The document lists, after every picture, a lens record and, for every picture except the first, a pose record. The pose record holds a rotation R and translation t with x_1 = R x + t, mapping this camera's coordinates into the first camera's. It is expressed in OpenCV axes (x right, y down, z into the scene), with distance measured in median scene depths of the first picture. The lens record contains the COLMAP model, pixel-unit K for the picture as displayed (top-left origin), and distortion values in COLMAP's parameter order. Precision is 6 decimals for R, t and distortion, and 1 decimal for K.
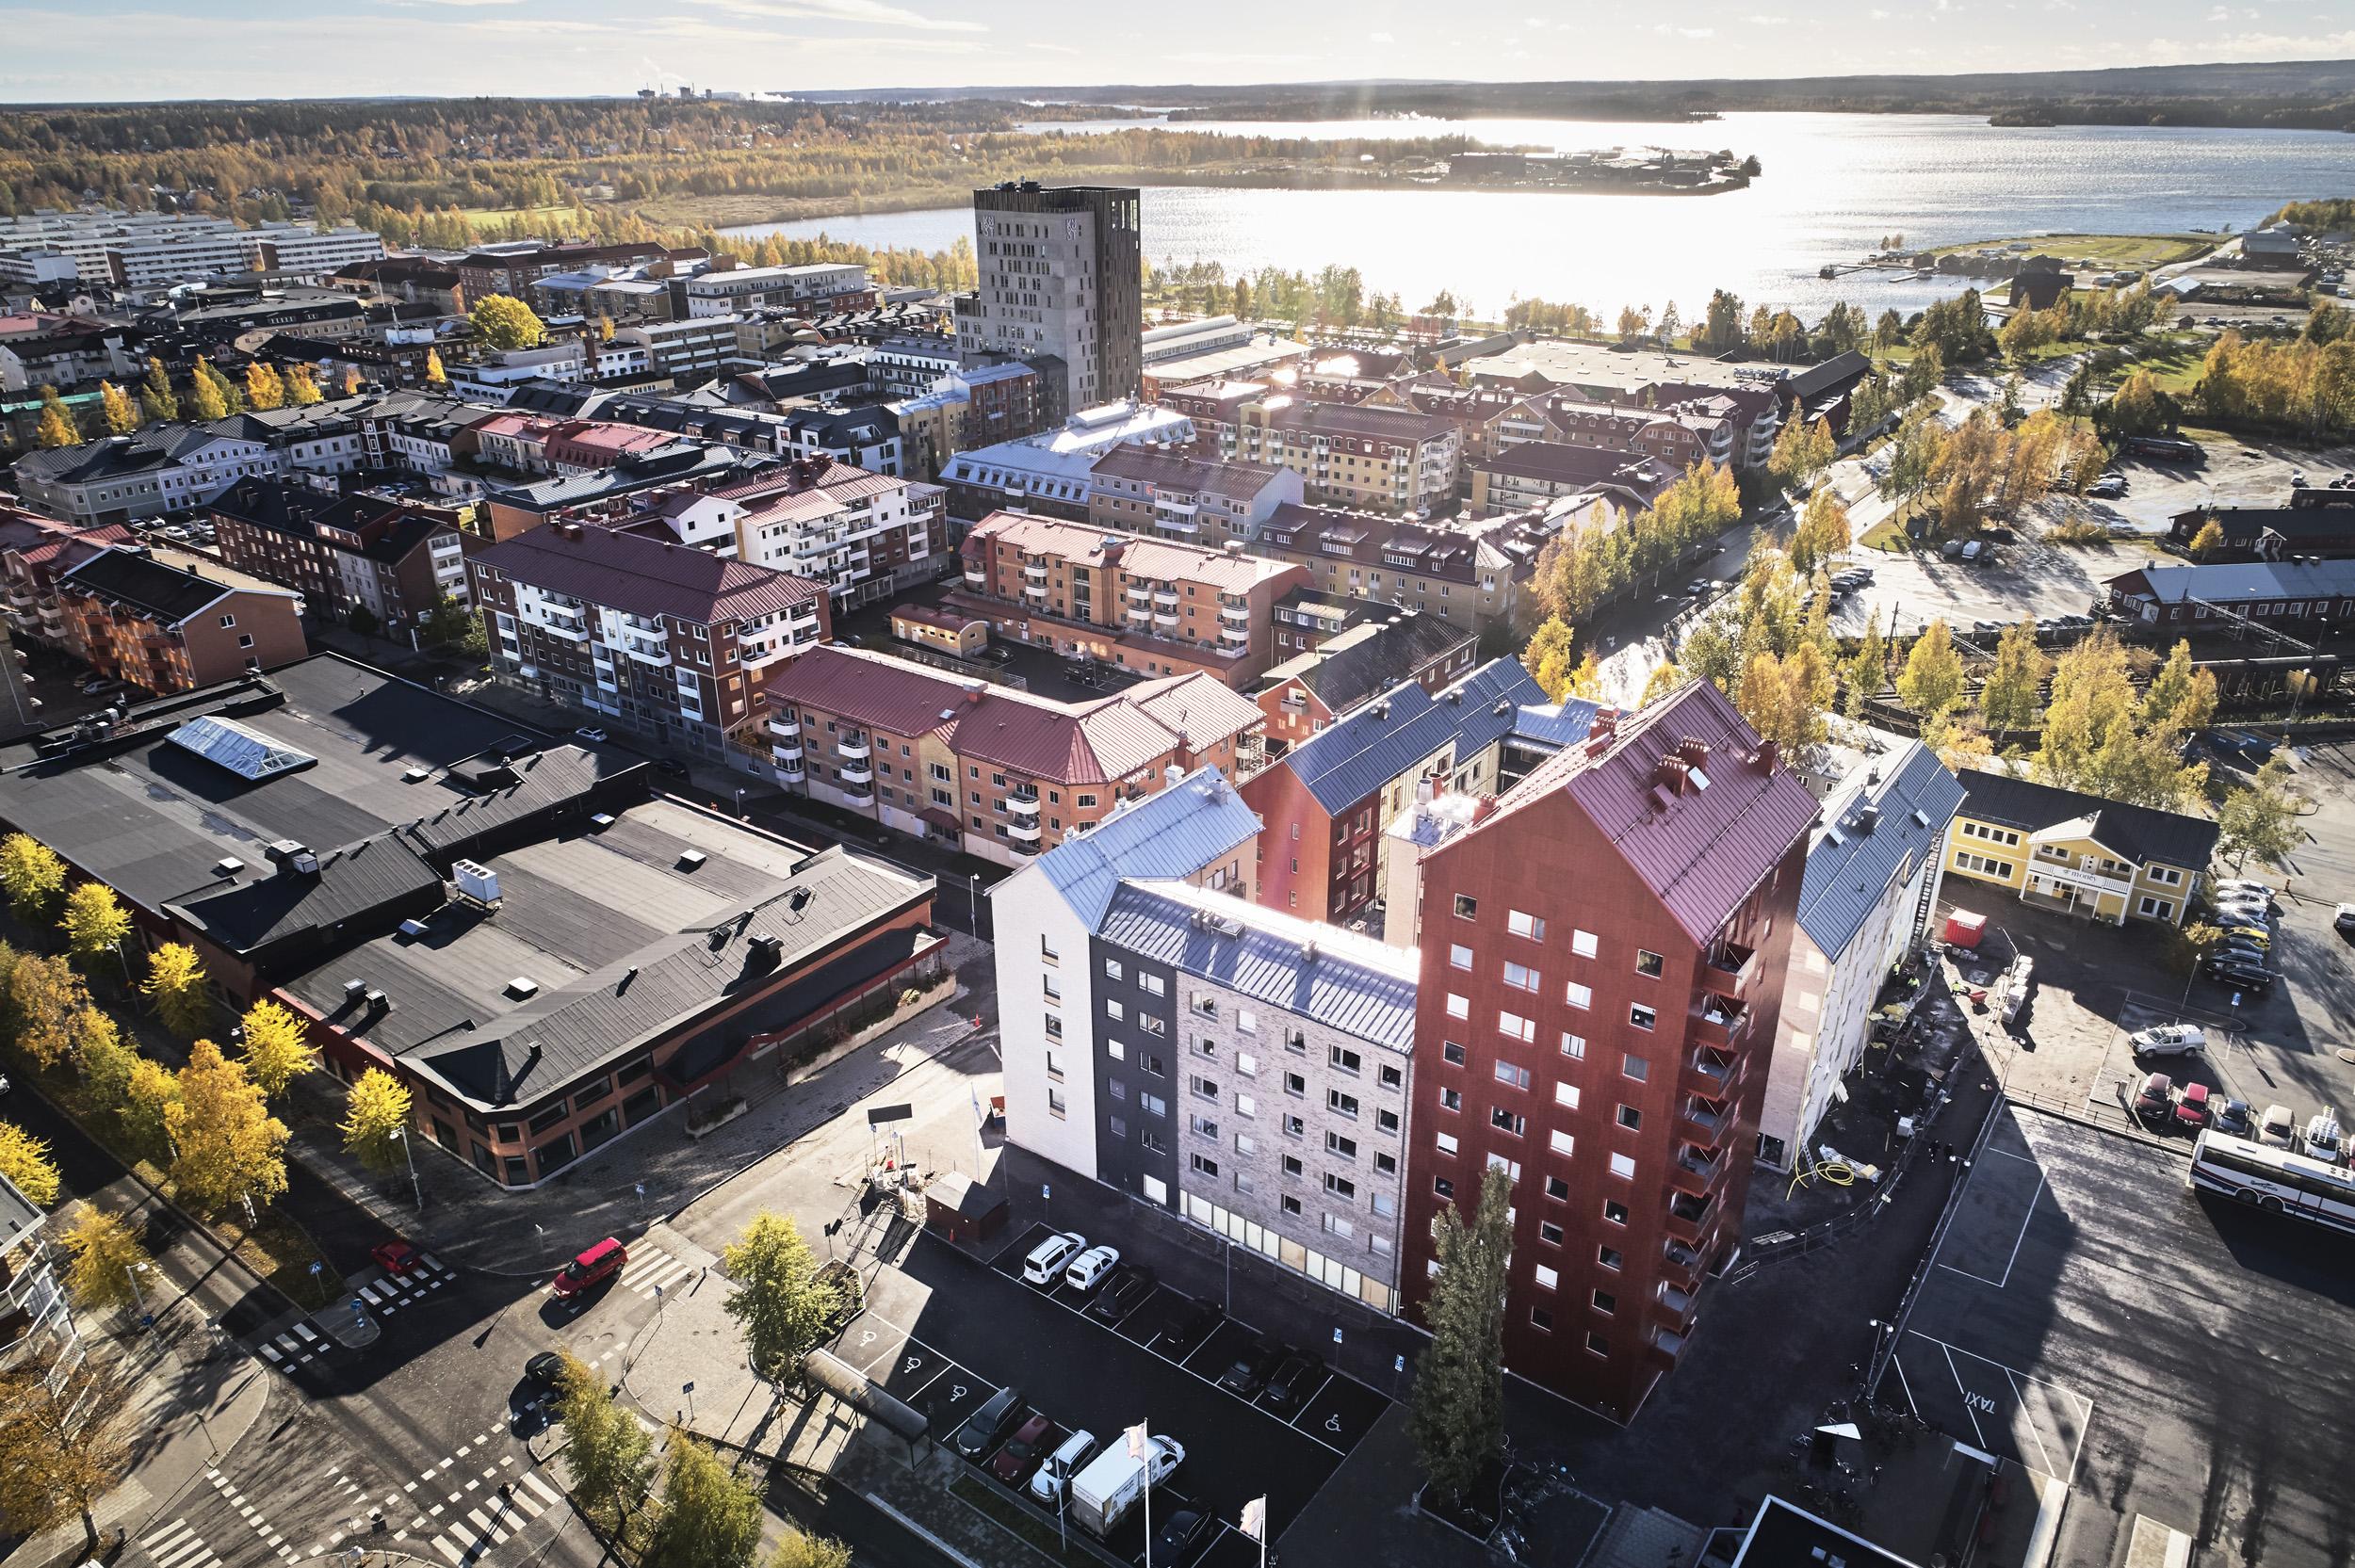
lens RADIAL K [[1566.3, 0, 1177.3], [0, 1566.3, 792.5], [0, 0, 1]] dist [-0.005396, 0.006571]
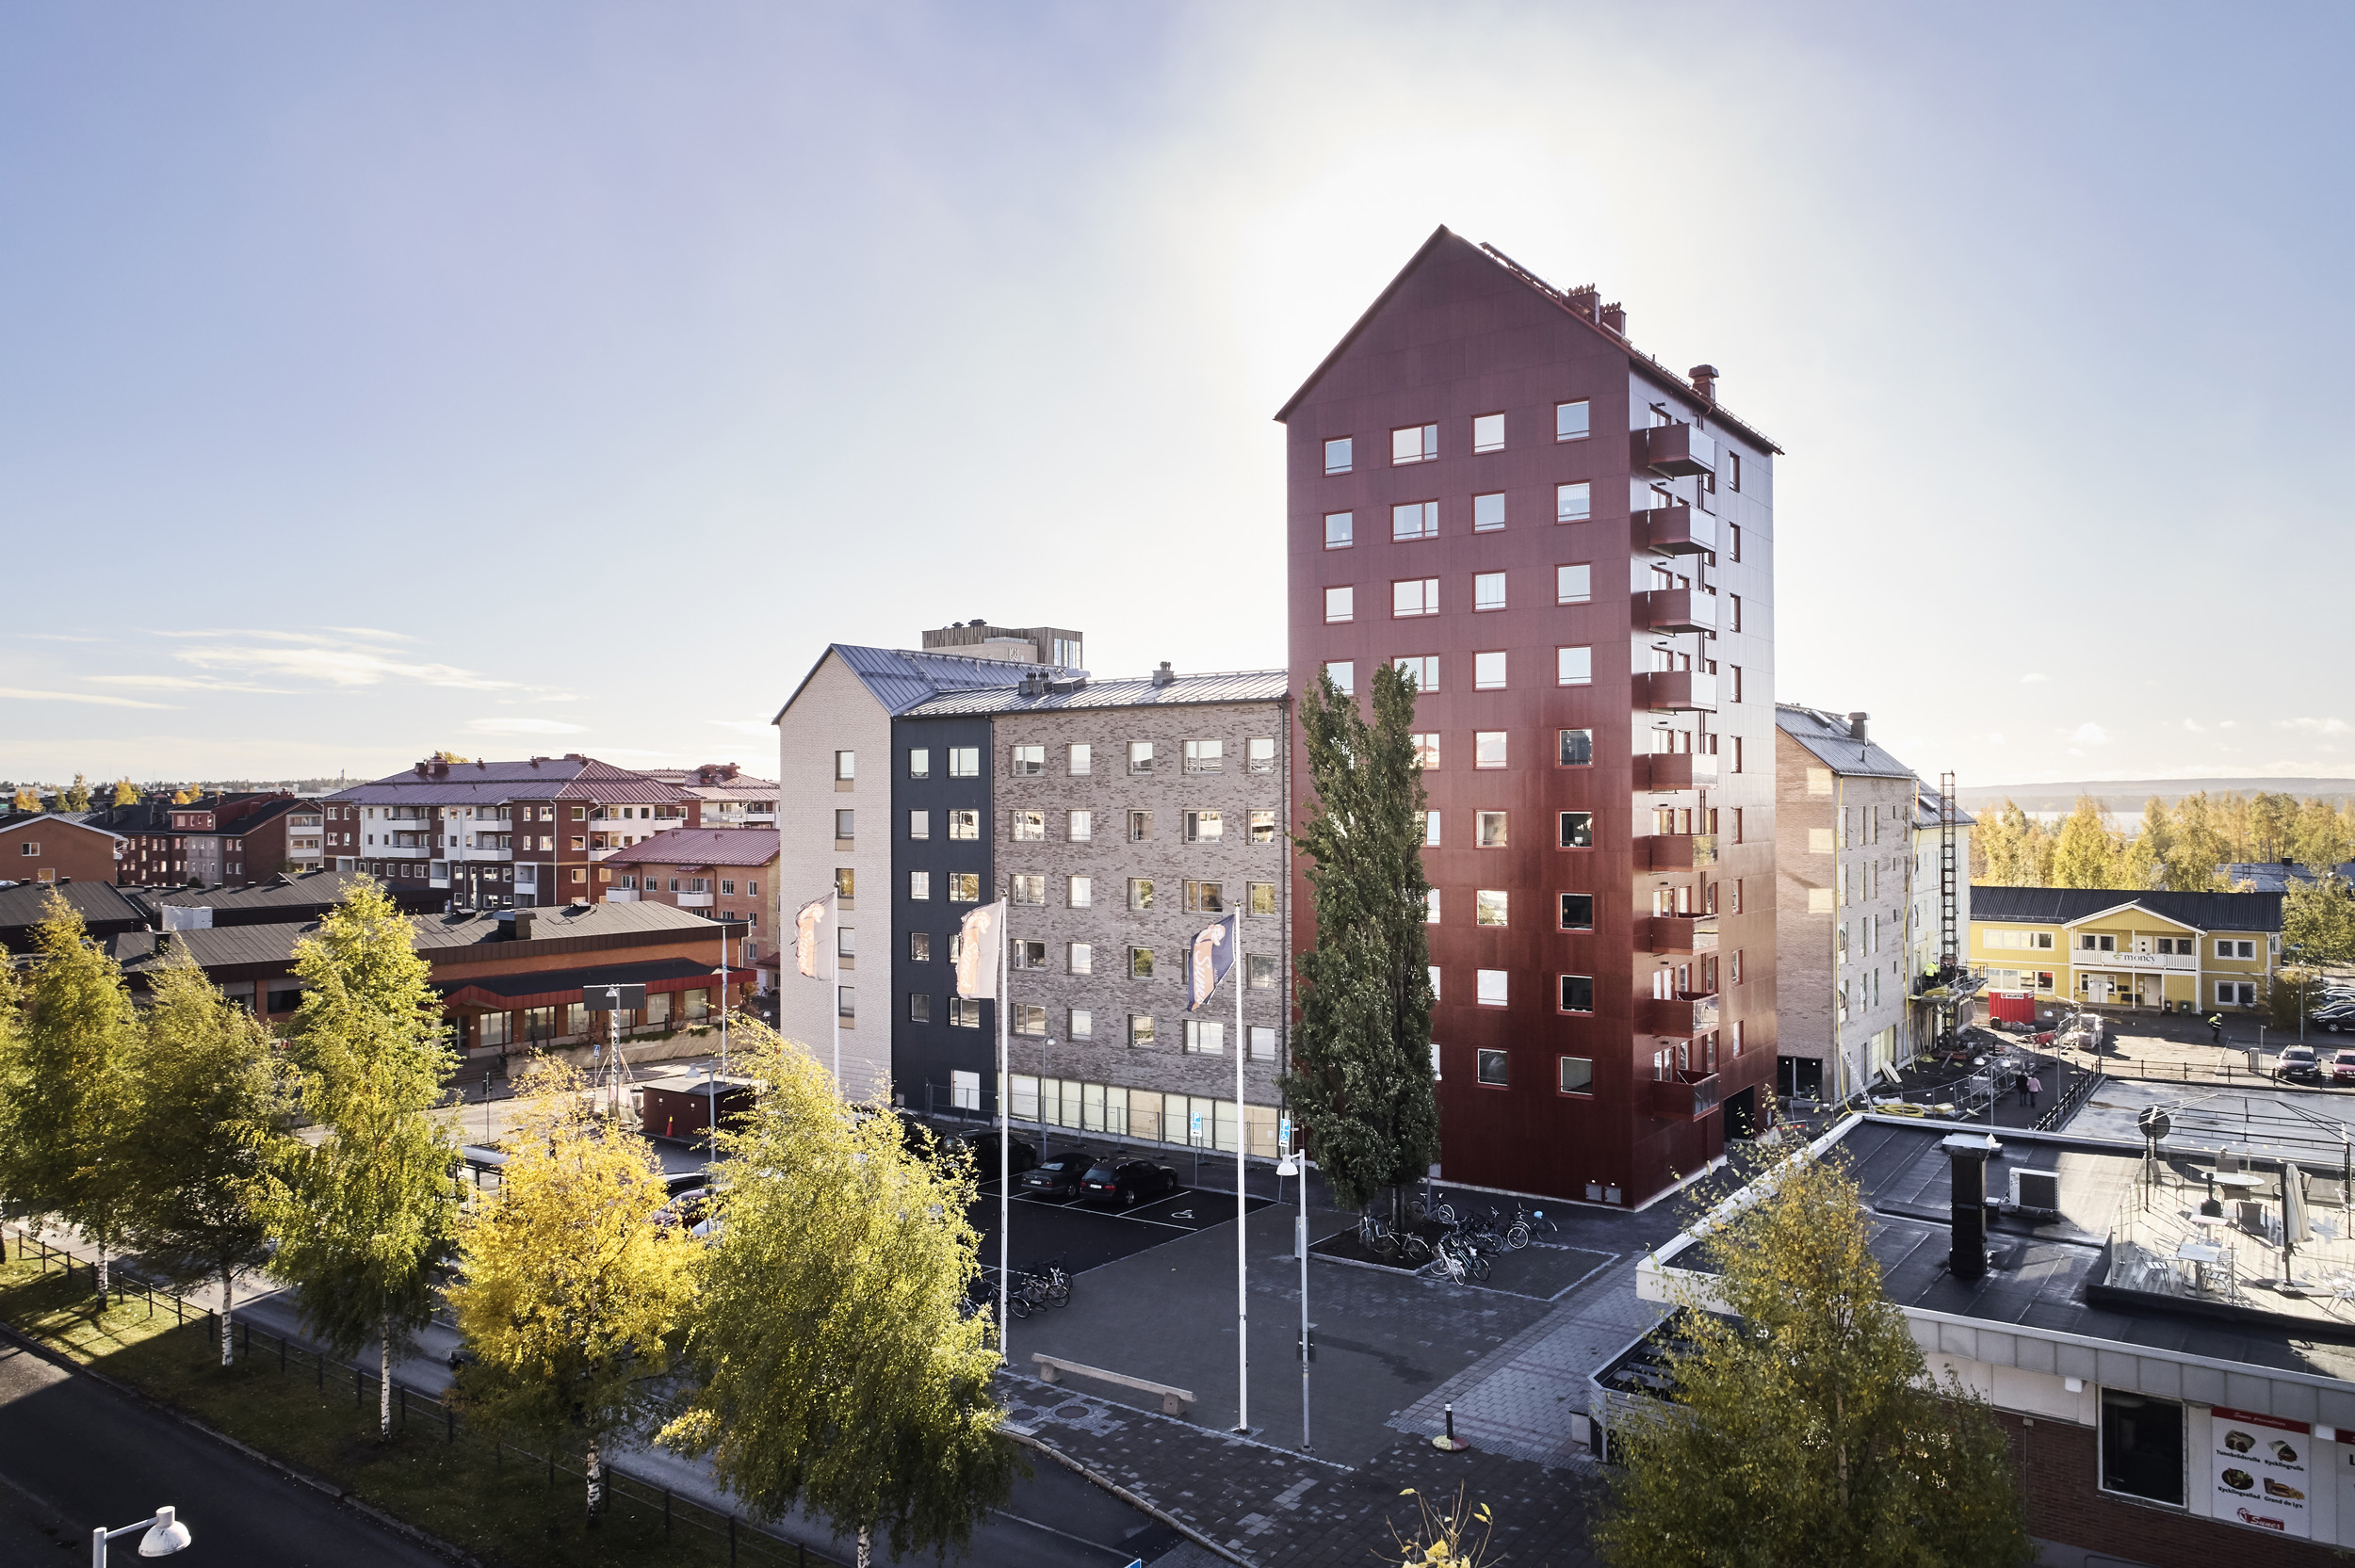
lens RADIAL K [[1566.3, 0, 1177.2], [0, 1566.3, 796.8], [0, 0, 1]] dist [-0.005396, 0.006571]
pose [[0.999898, 0.004808, 0.013460, 0.060810], [0.001246, 0.908811, -0.417207, 0.358689], [-0.014239, 0.417181, 0.908712, 0.237035]]
